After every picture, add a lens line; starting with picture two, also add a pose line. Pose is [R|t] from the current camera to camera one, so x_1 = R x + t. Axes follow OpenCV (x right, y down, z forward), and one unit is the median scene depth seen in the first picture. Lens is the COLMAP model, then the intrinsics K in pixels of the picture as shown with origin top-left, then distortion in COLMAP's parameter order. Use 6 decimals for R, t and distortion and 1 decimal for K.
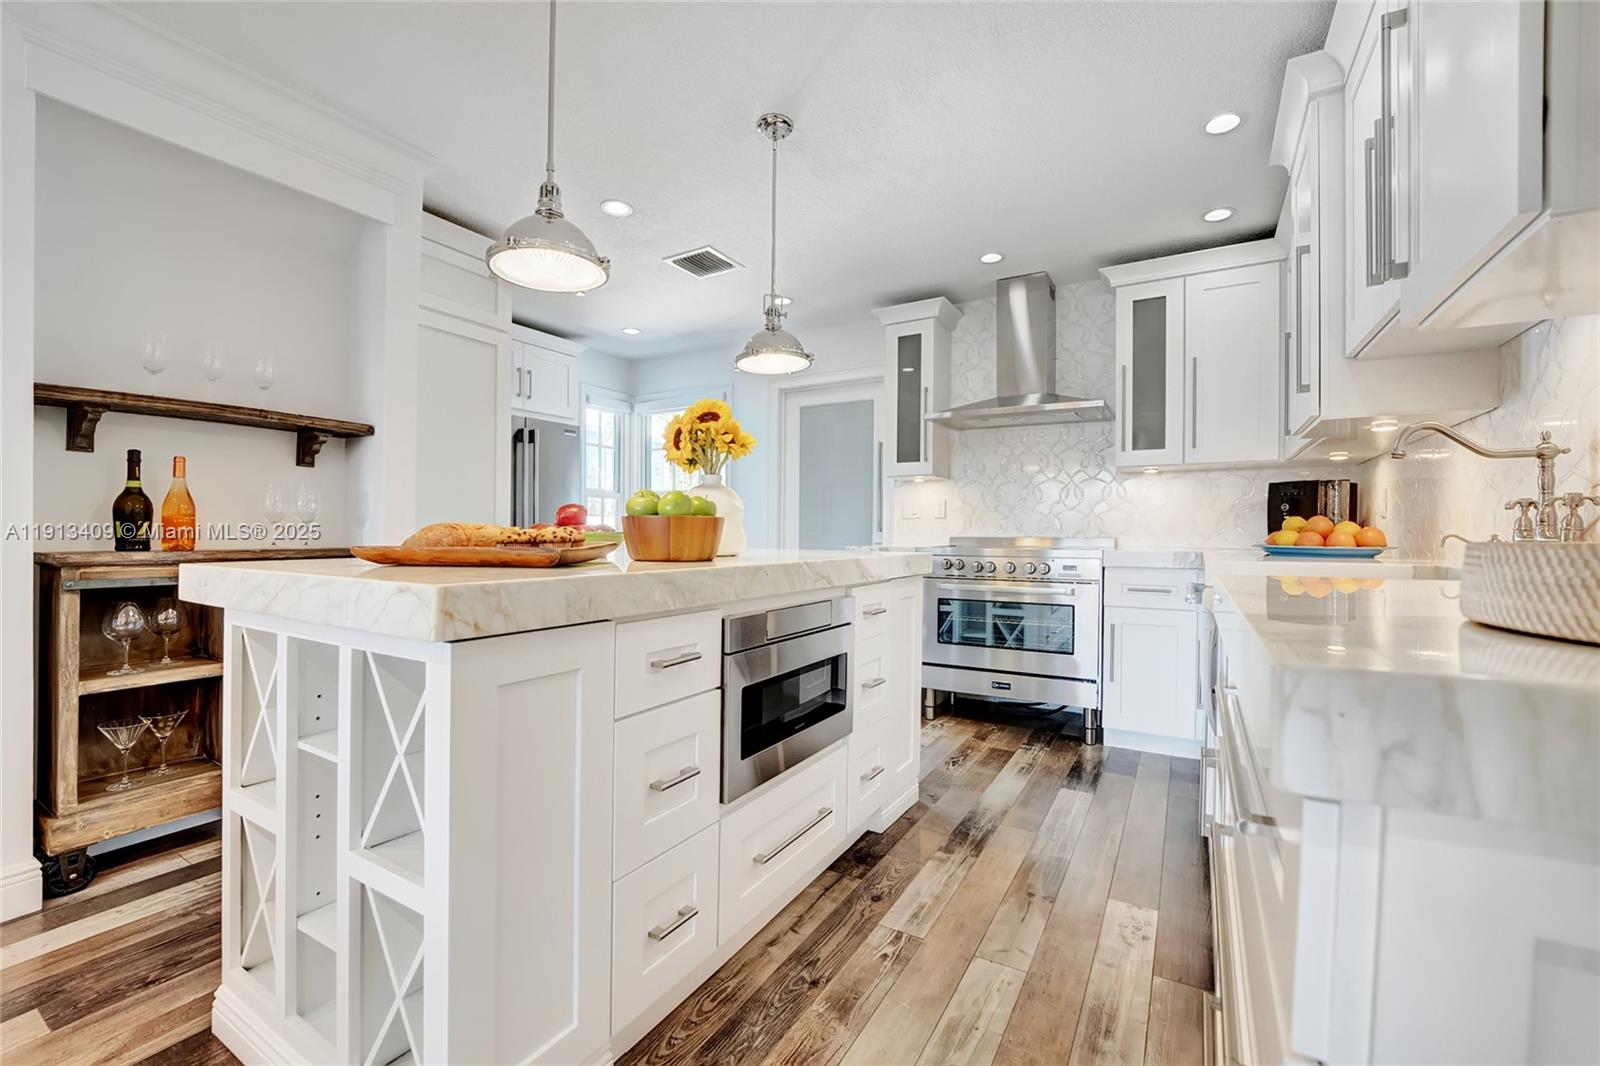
lens RADIAL K [[669.6, 0, 806.2], [0, 669.6, 521.5], [0, 0, 1]] dist [-0.017713, -0.000489]
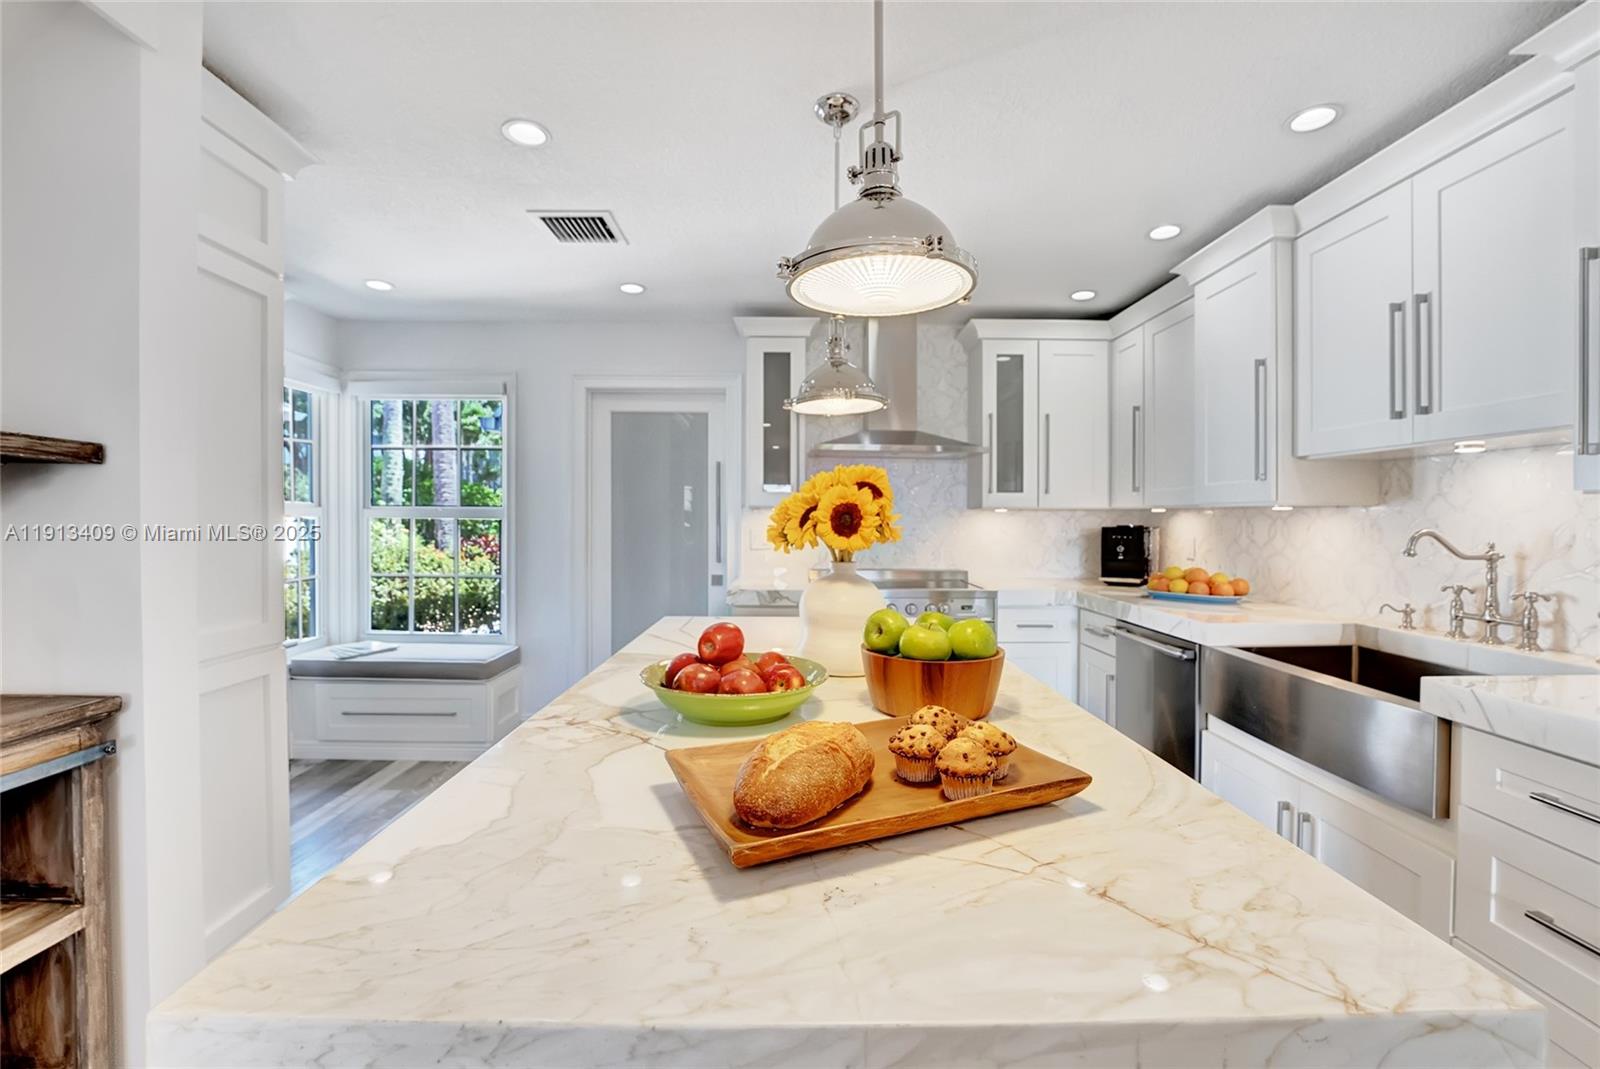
lens RADIAL K [[669.6, 0, 794.8], [0, 669.6, 526.9], [0, 0, 1]] dist [-0.017713, -0.000489]
pose [[0.855519, -0.005413, 0.517743, -0.361347], [-0.011800, 0.999482, 0.029947, -0.079654], [-0.517637, -0.031729, 0.855012, 0.232280]]
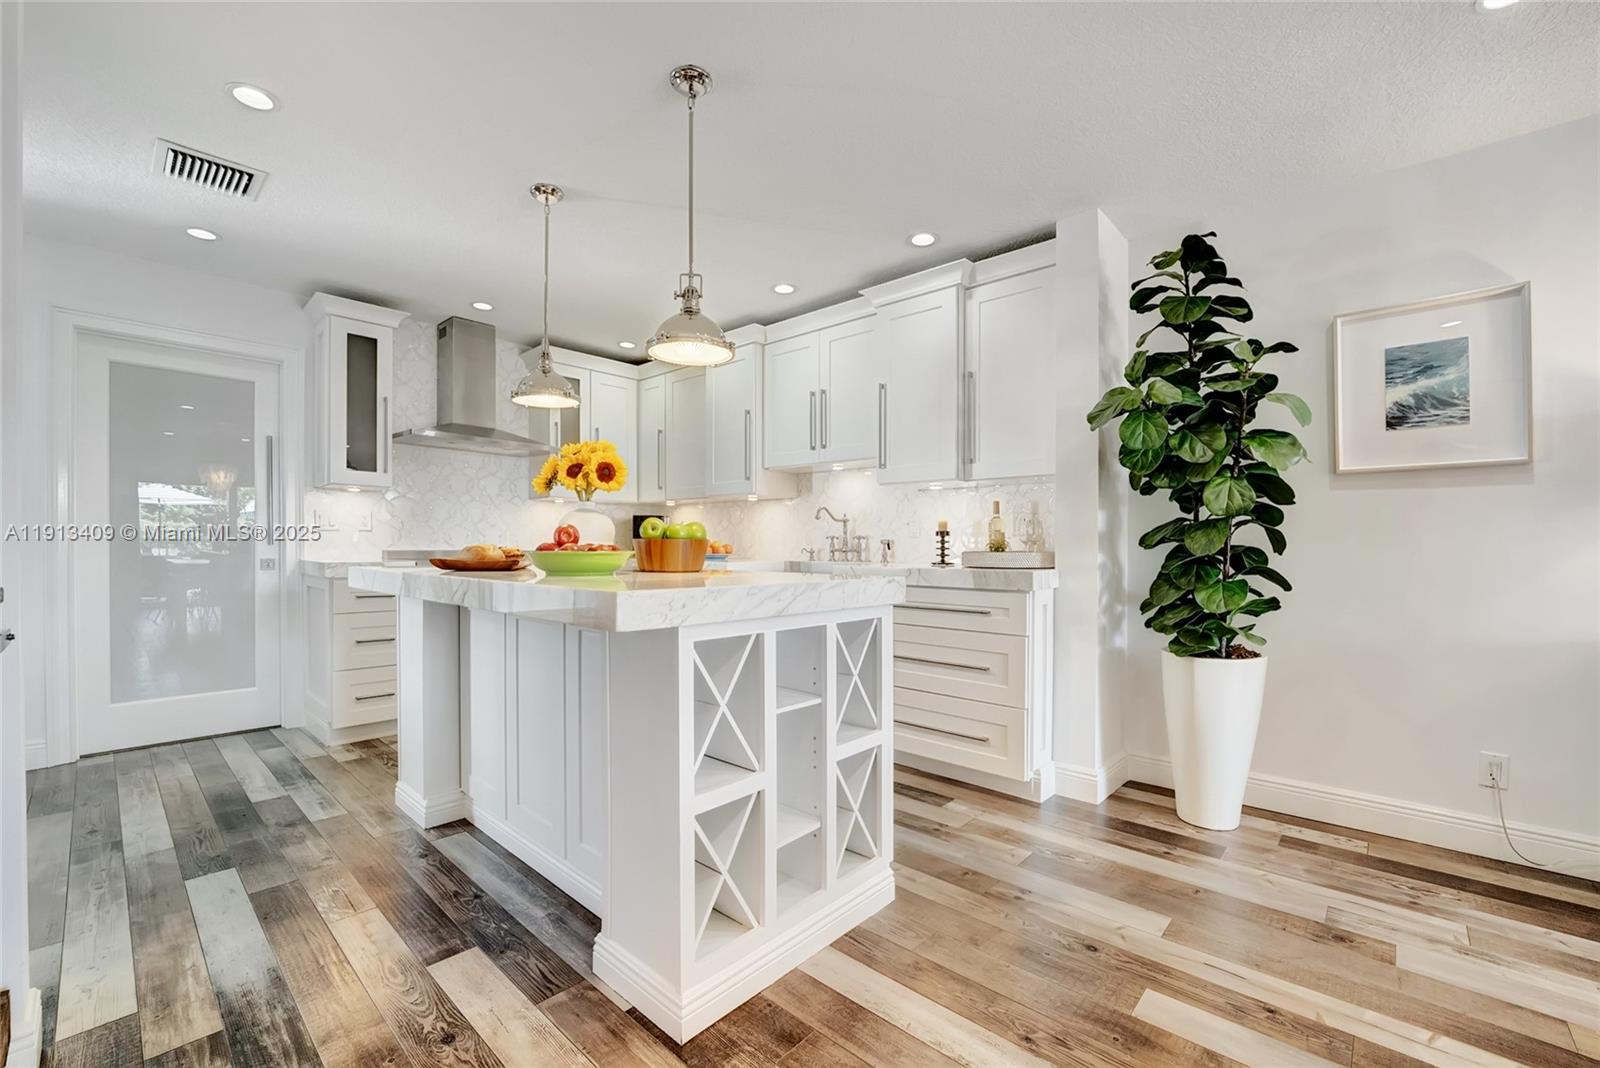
lens RADIAL K [[669.6, 0, 798.4], [0, 669.6, 541.6], [0, 0, 1]] dist [-0.017713, -0.000489]
pose [[0.207516, 0.002485, 0.978229, -0.758182], [-0.023468, 0.999722, 0.002438, -0.005384], [-0.977950, -0.023463, 0.207516, 0.234264]]
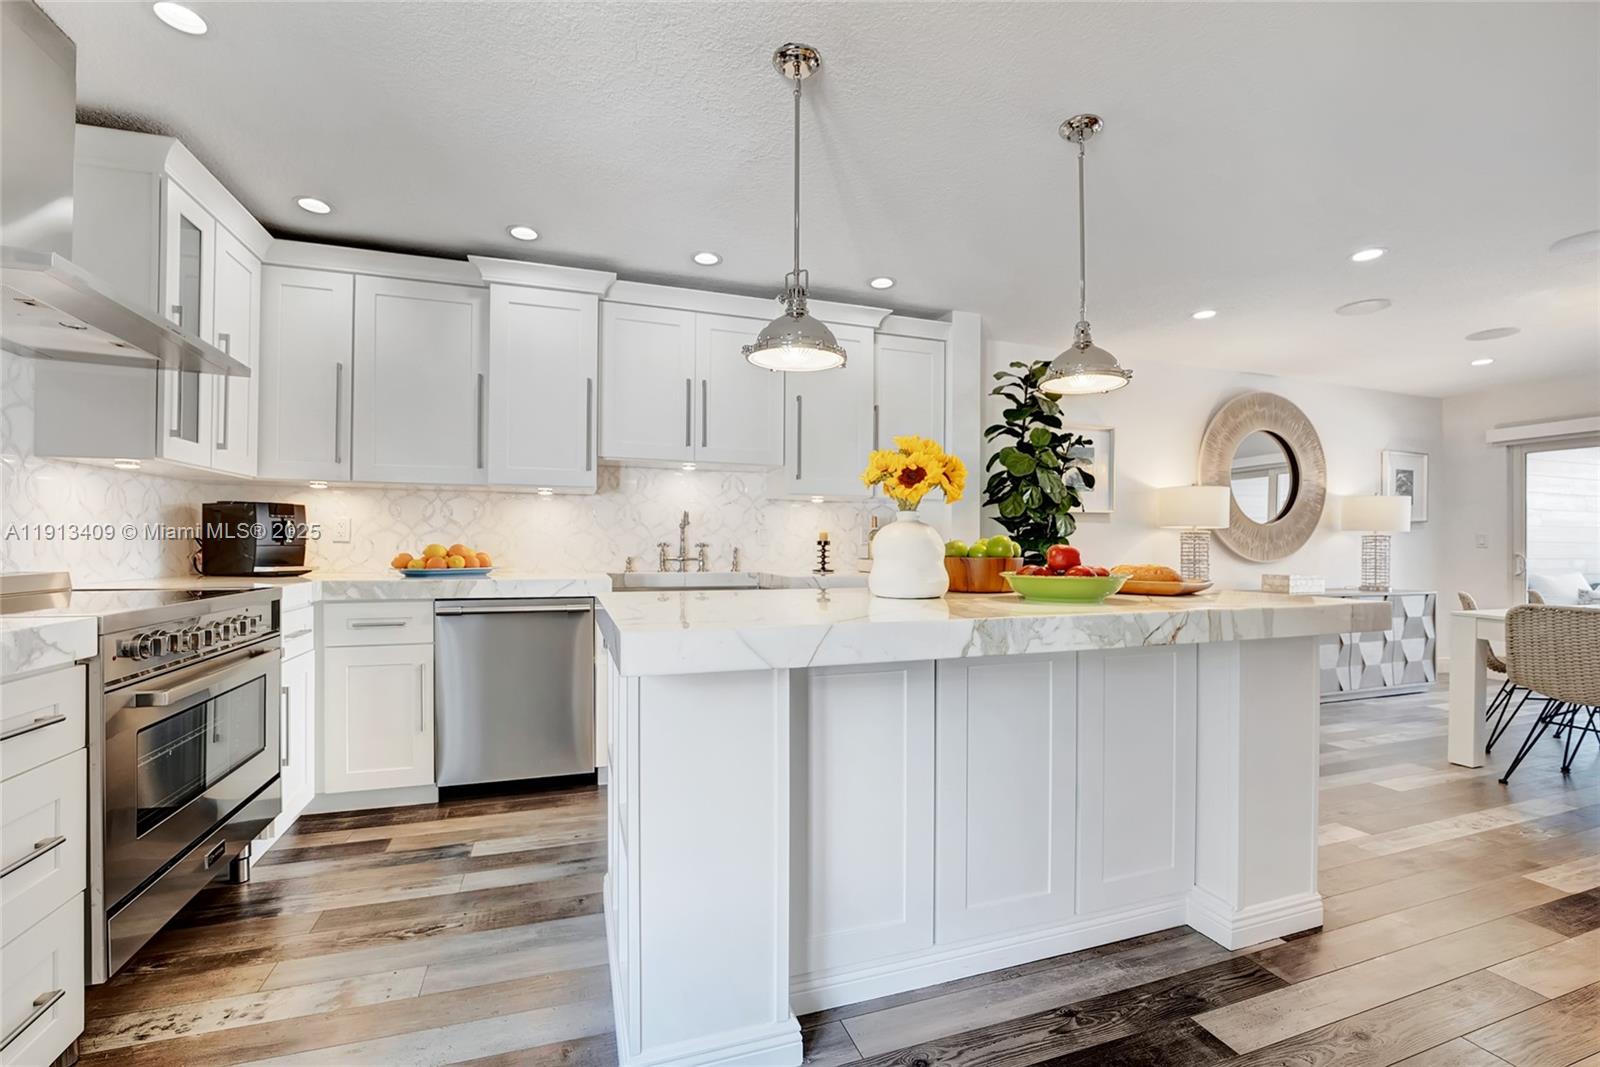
lens RADIAL K [[669.6, 0, 793.0], [0, 669.6, 537.1], [0, 0, 1]] dist [-0.017713, -0.000489]
pose [[-0.757474, 0.006245, 0.652836, -0.398056], [-0.016152, 0.999469, -0.028301, 0.002358], [-0.652666, -0.031982, -0.756971, 1.109807]]
